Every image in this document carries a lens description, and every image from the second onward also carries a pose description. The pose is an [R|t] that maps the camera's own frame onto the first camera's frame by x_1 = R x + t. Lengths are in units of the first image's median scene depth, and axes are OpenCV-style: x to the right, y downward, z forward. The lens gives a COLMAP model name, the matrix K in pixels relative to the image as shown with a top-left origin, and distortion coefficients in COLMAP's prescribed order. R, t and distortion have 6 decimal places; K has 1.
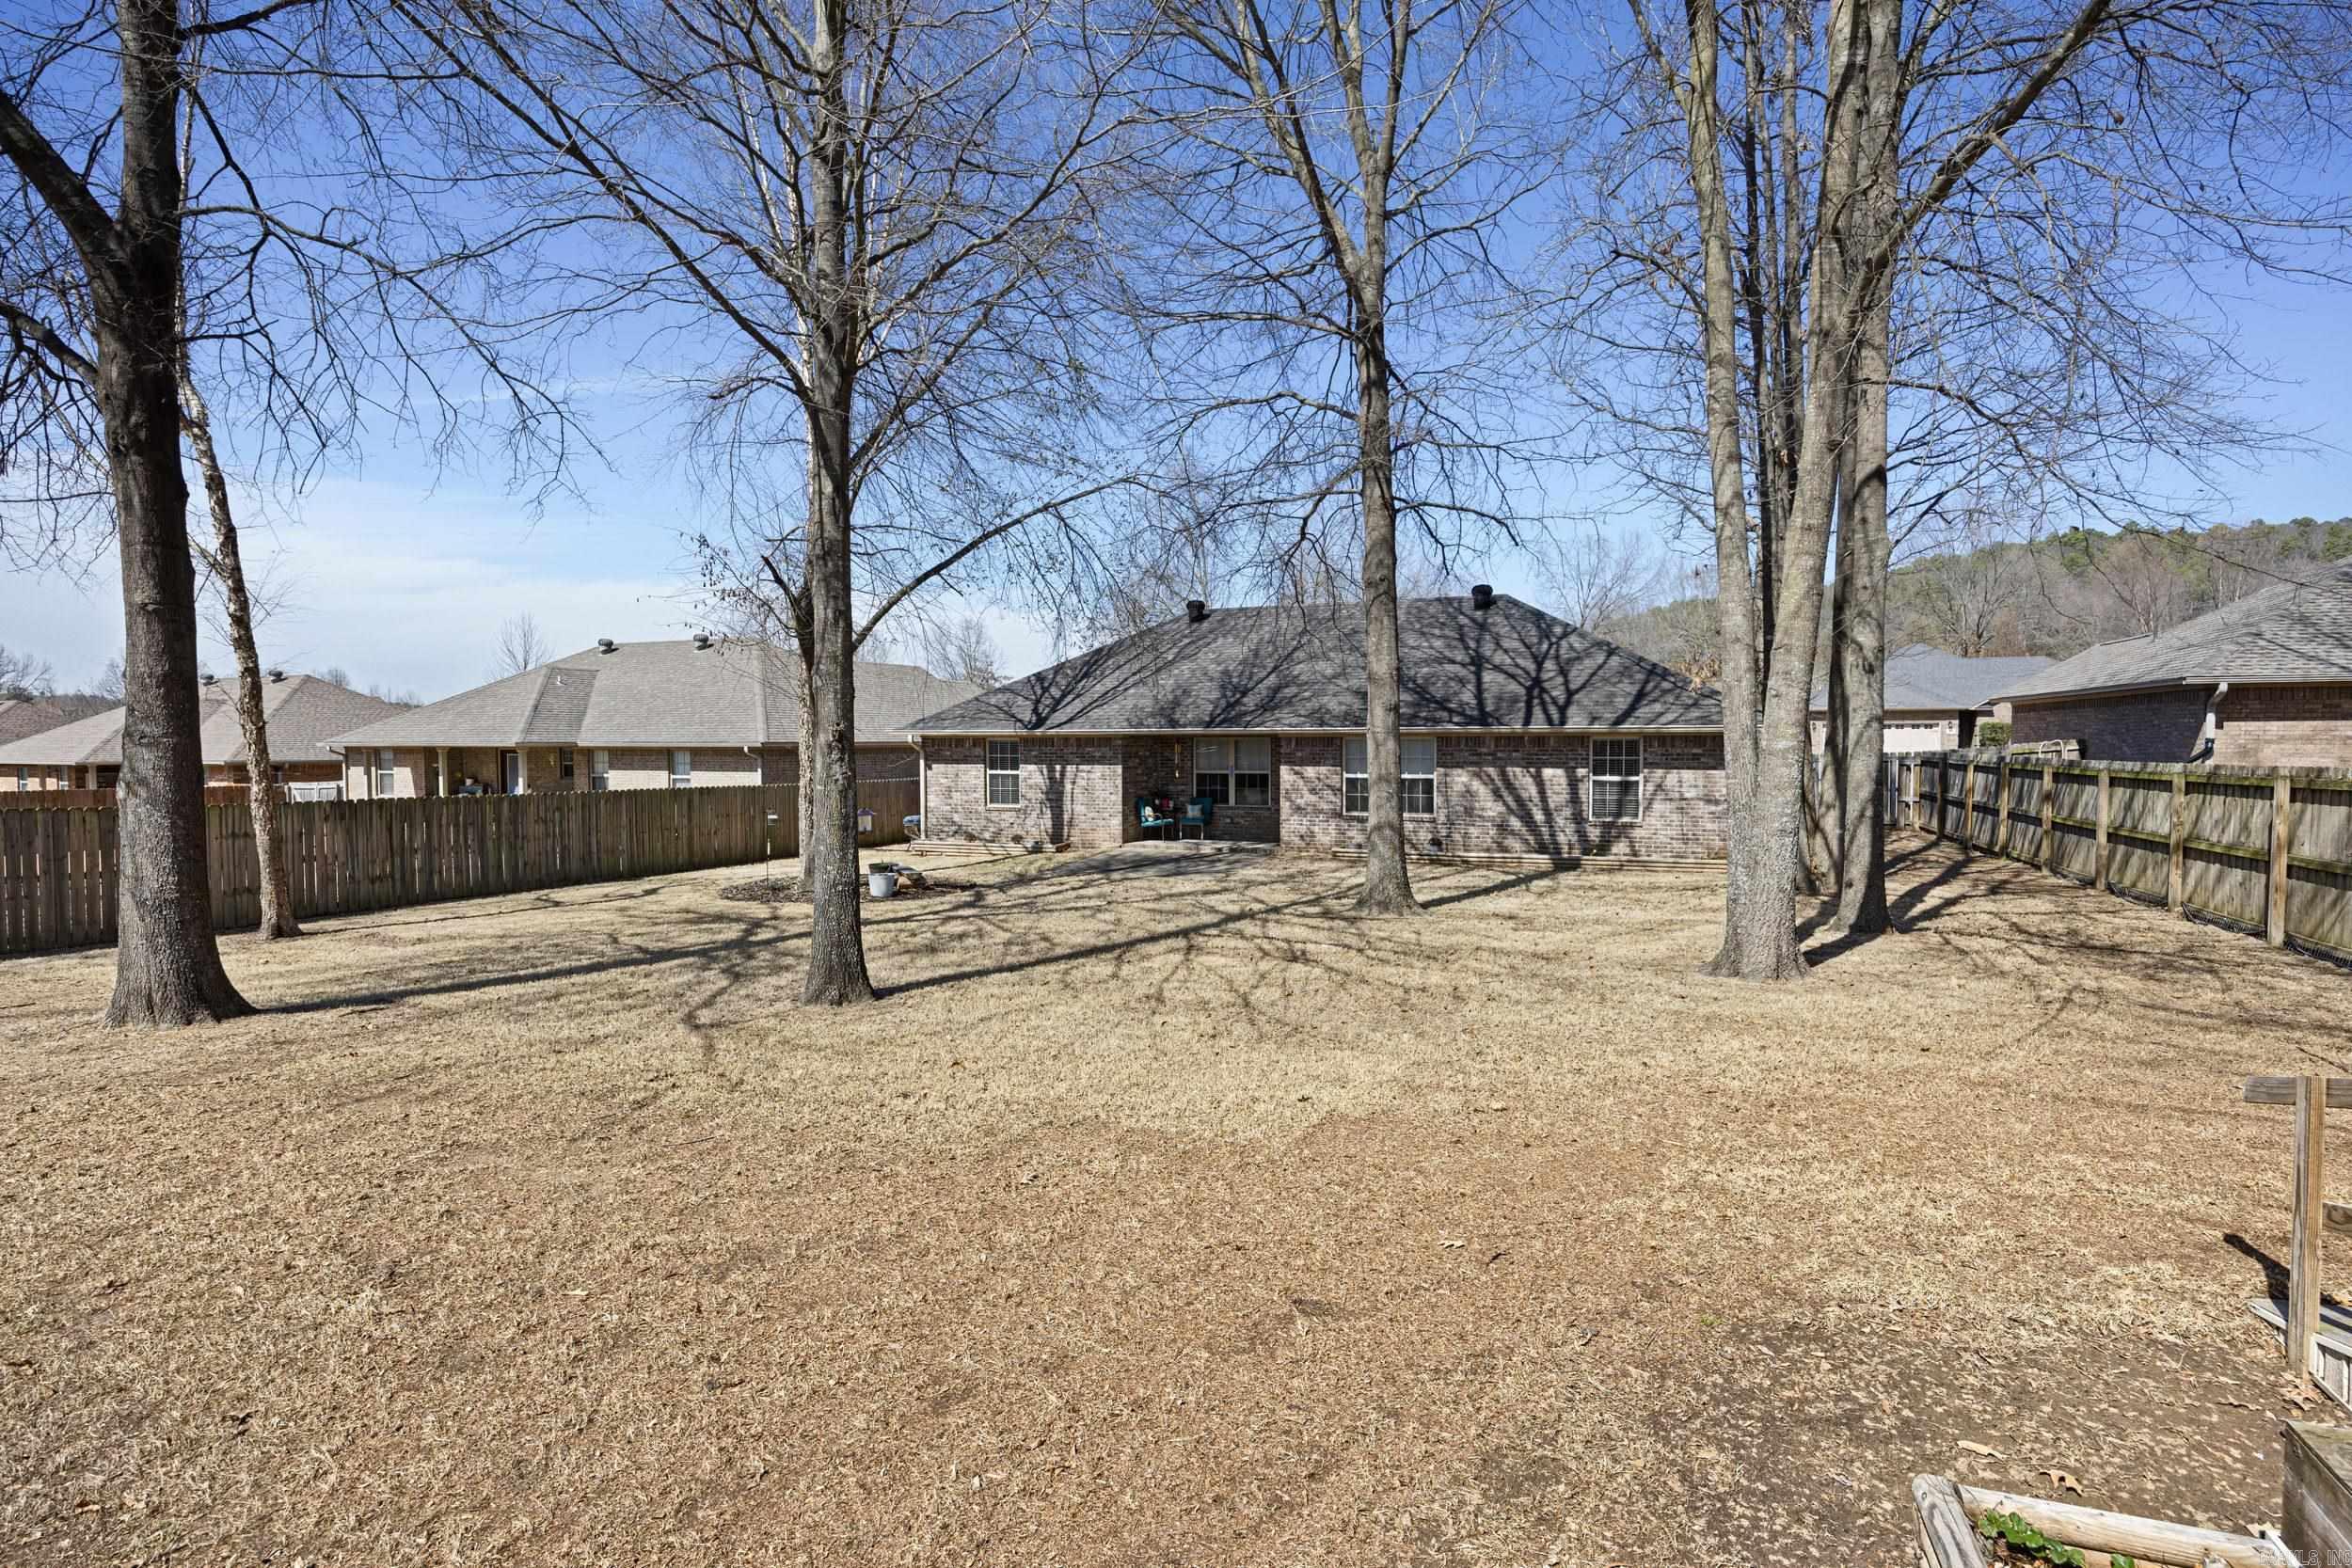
lens RADIAL K [[1120.4, 0, 1168.6], [0, 1120.4, 778.9], [0, 0, 1]] dist [-0.012486, 0.000167]
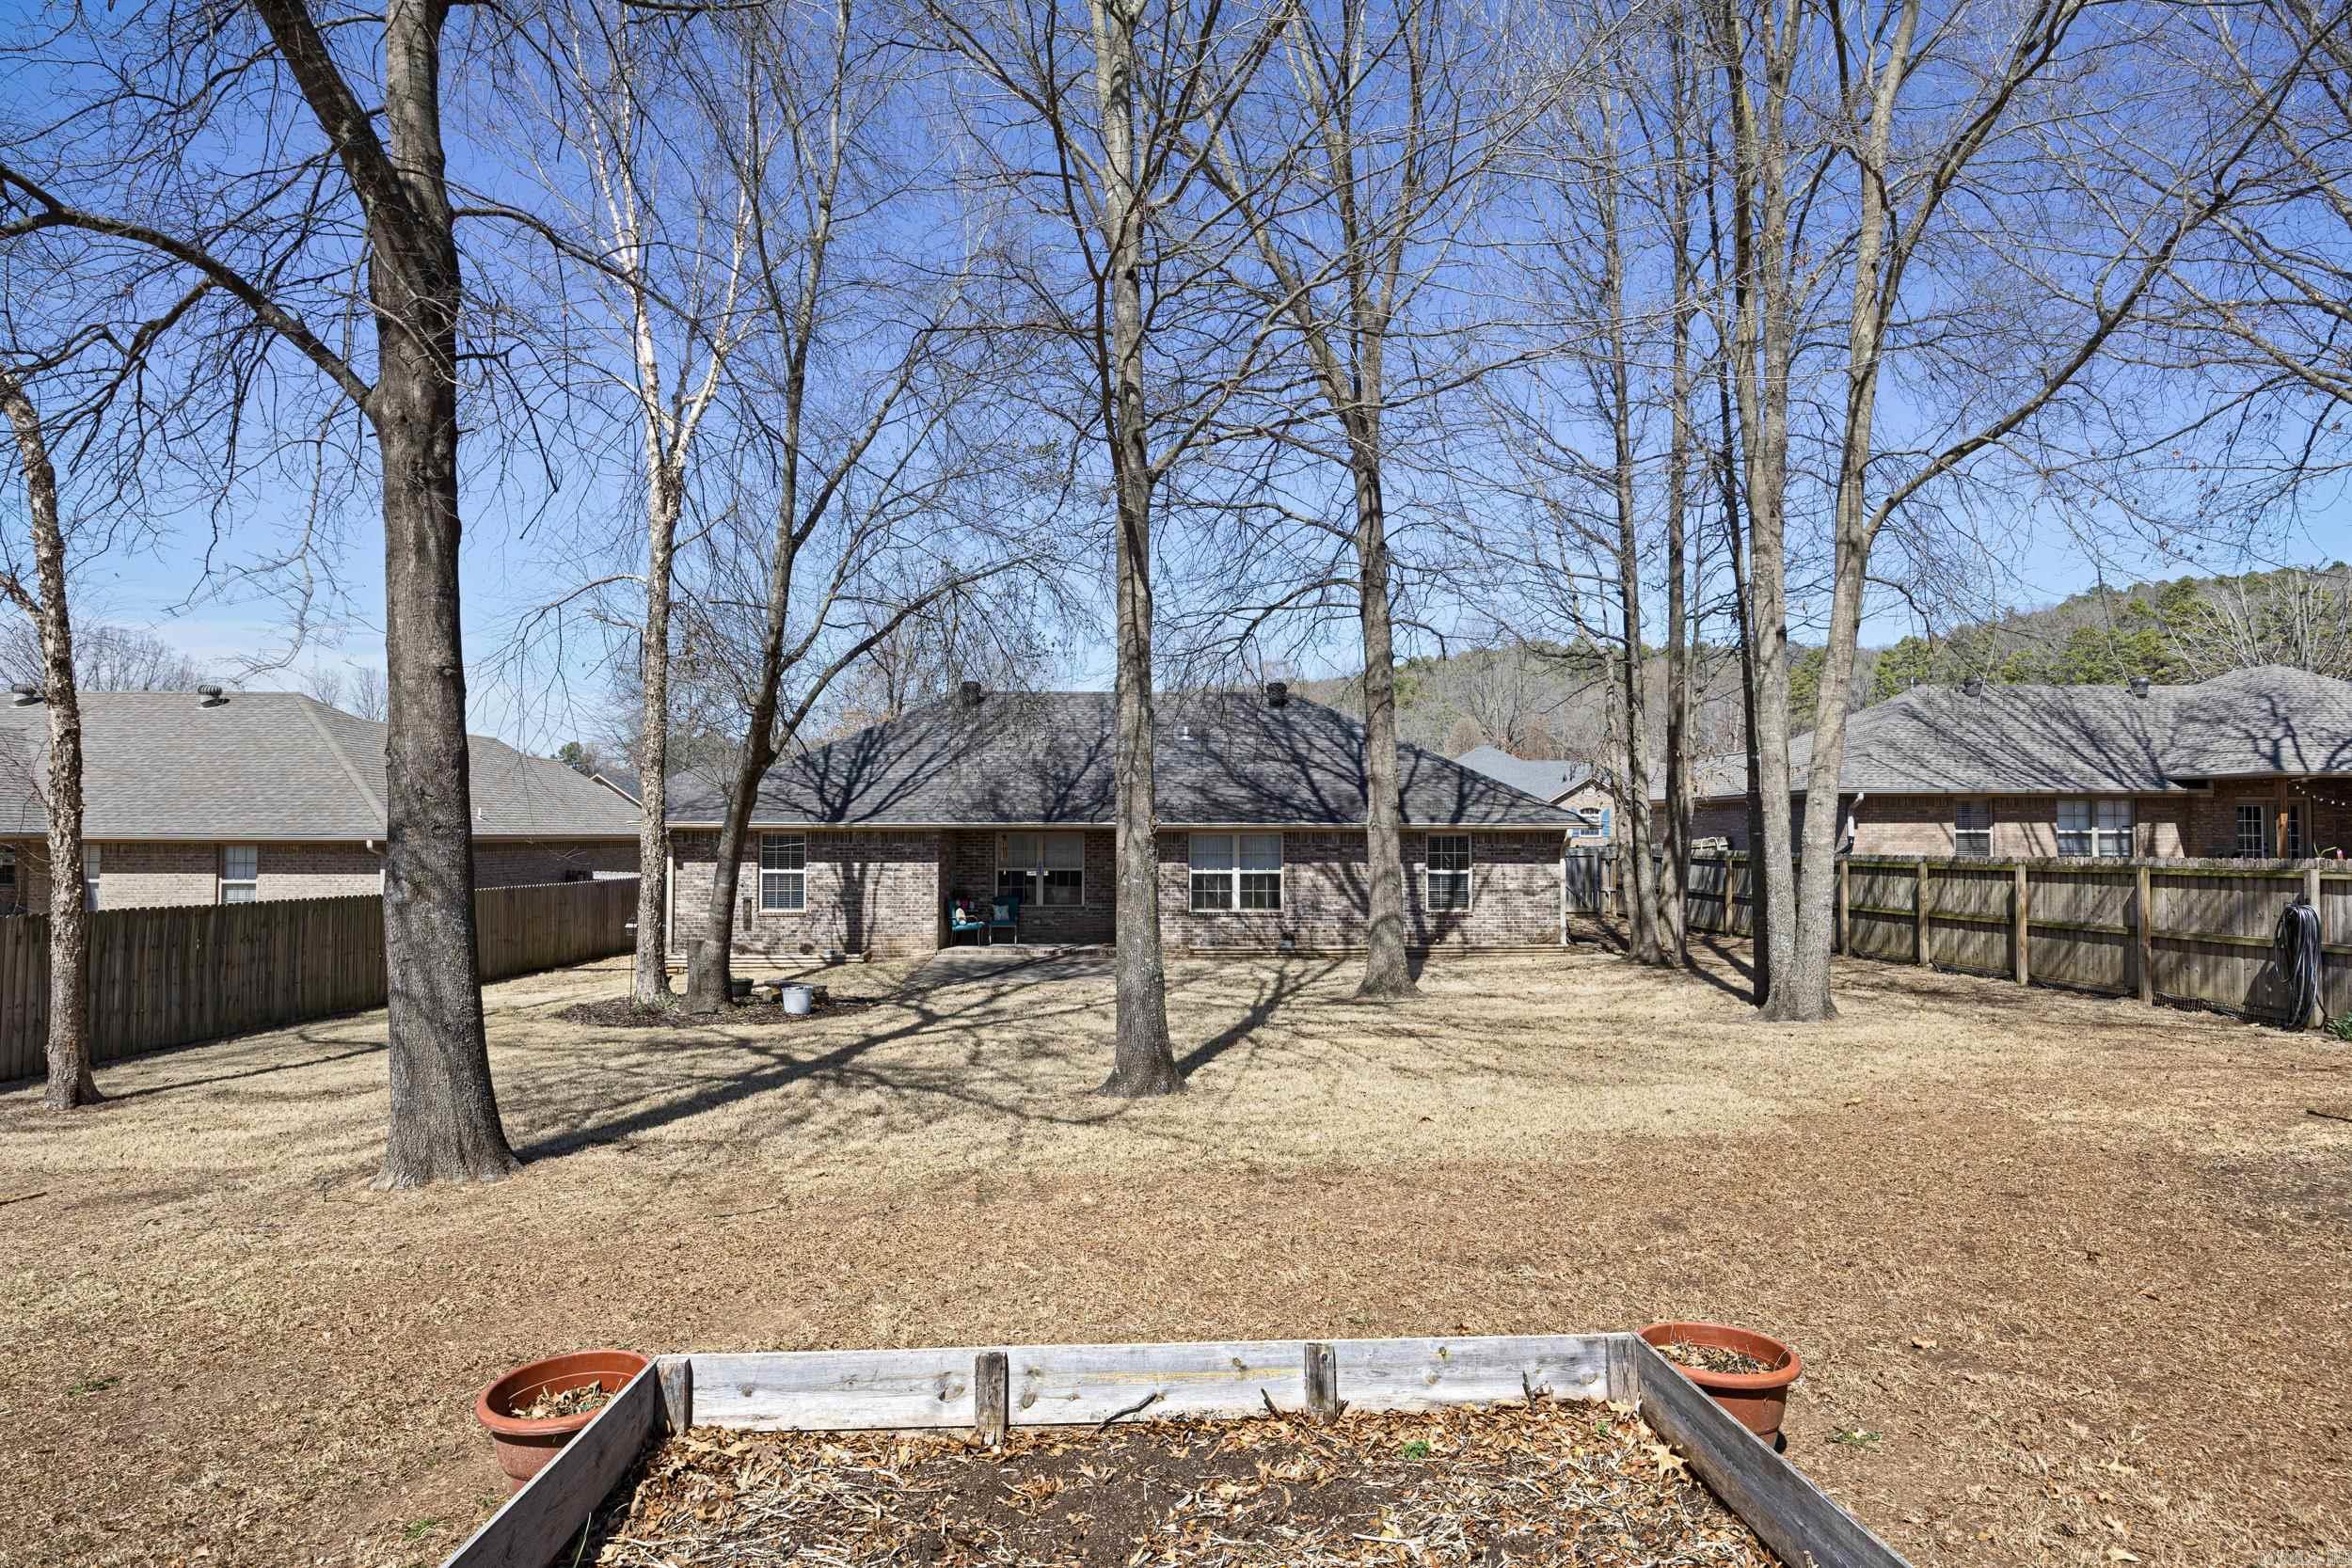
lens RADIAL K [[1308.4, 0, 1190.8], [0, 1308.4, 787.9], [0, 0, 1]] dist [-0.005876, 0.000104]
pose [[0.912094, 0.018965, 0.409542, -0.326185], [0.010001, 0.997603, -0.068470, 0.002173], [-0.409859, 0.066547, 0.909718, -0.047775]]
